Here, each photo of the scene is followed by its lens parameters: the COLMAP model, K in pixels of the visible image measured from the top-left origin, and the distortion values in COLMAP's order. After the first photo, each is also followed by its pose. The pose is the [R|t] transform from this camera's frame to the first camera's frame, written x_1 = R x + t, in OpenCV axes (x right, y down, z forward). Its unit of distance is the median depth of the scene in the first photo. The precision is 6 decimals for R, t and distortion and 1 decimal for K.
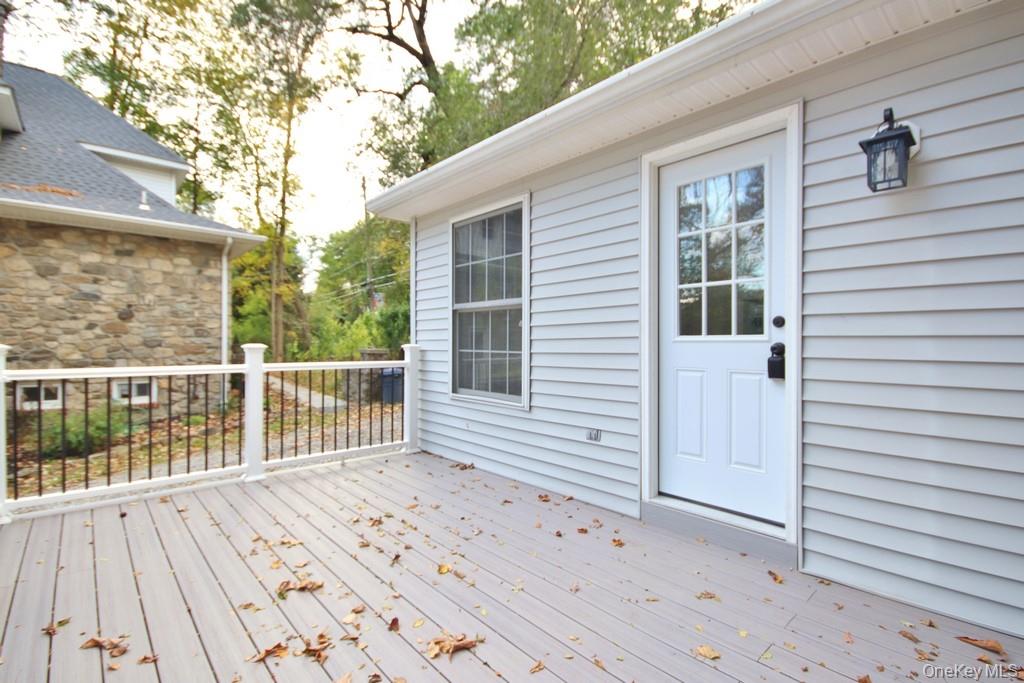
lens RADIAL K [[470.4, 0, 517.0], [0, 470.4, 343.8], [0, 0, 1]] dist [-0.003174, -0.001170]
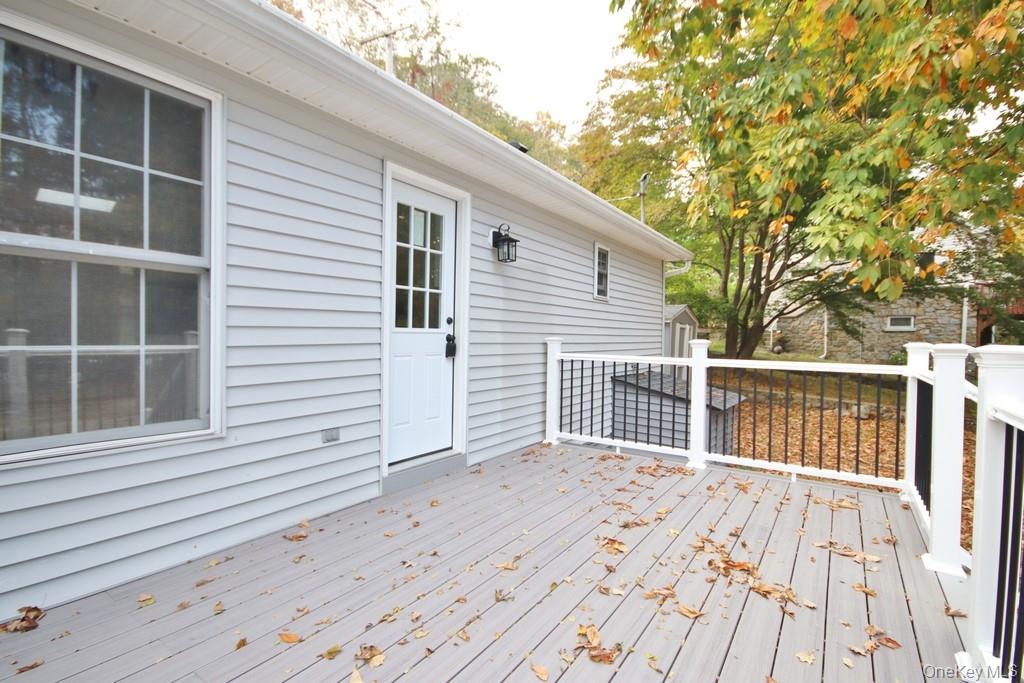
lens RADIAL K [[470.4, 0, 516.7], [0, 470.4, 340.2], [0, 0, 1]] dist [-0.003174, -0.001170]
pose [[-0.220622, -0.014478, 0.975252, -0.973194], [-0.012802, 0.999847, 0.011947, -0.003600], [-0.975275, -0.009849, -0.220773, 1.059809]]
